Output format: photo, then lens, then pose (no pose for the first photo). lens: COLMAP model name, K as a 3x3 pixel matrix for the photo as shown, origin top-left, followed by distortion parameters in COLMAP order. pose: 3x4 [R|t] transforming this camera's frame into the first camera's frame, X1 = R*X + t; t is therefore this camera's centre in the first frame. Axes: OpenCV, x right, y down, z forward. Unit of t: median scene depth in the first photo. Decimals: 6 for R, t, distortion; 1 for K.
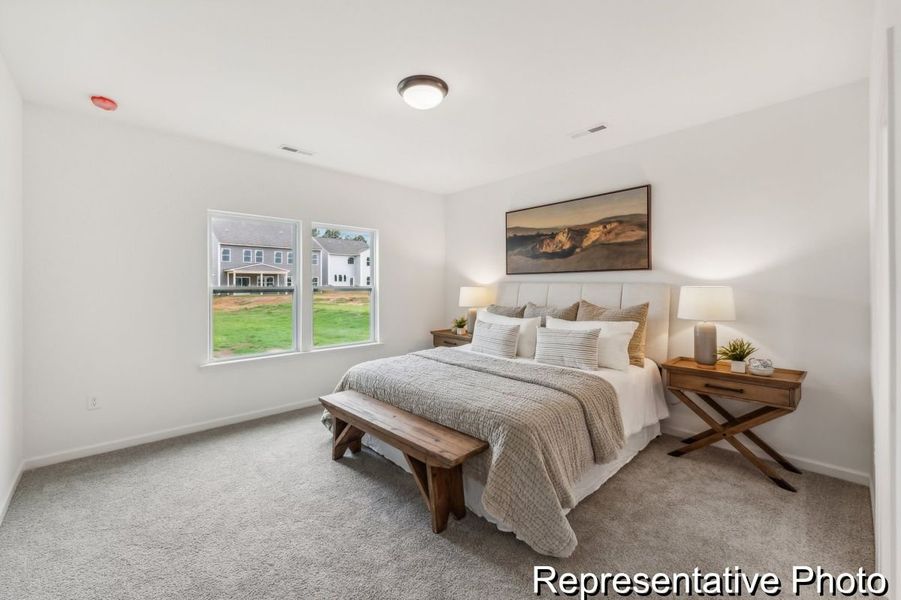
lens RADIAL K [[369.7, 0, 444.9], [0, 369.7, 285.0], [0, 0, 1]] dist [-0.001037, -0.000074]
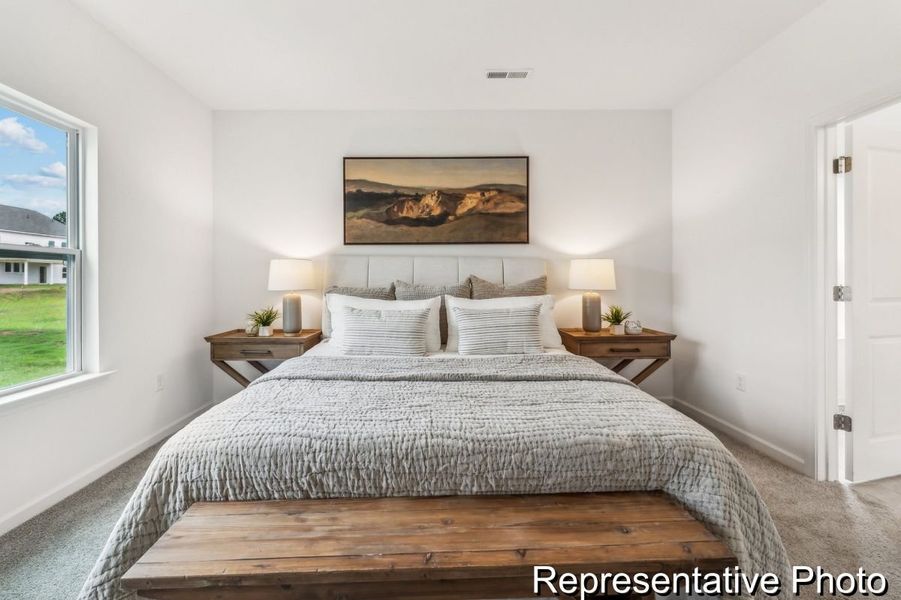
lens RADIAL K [[369.7, 0, 444.9], [0, 369.7, 285.0], [0, 0, 1]] dist [-0.001037, -0.000074]
pose [[0.667286, -0.011775, 0.744708, -0.290966], [-0.001178, 0.999857, 0.016864, 0.046539], [-0.744800, -0.012131, 0.667177, 0.458571]]
